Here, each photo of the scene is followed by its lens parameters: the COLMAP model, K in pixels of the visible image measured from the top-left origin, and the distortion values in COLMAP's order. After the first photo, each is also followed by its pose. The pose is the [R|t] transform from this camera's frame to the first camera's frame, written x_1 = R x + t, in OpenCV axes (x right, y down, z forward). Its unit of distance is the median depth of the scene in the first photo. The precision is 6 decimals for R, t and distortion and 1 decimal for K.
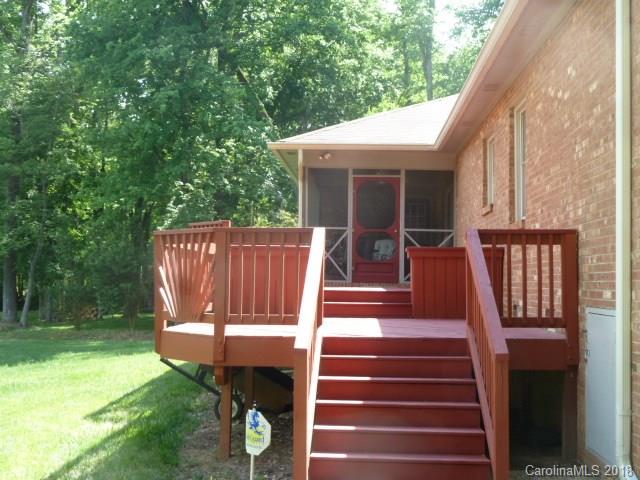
lens RADIAL K [[823.9, 0, 320.0], [0, 823.9, 240.0], [0, 0, 1]] dist [-0.021011, -0.021963]
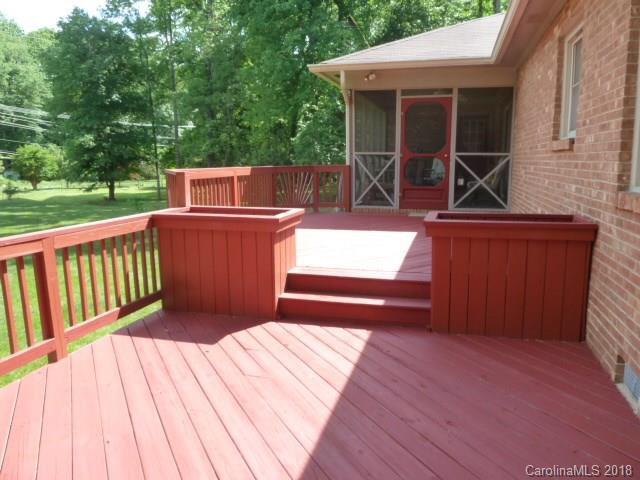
lens RADIAL K [[488.6, 0, 320.0], [0, 488.6, 240.0], [0, 0, 1]] dist [-0.018497, -0.009095]
pose [[0.978114, 0.017175, -0.207361, 0.067890], [0.026060, 0.978628, 0.203981, -0.033652], [0.206433, -0.204920, 0.956762, 0.407260]]
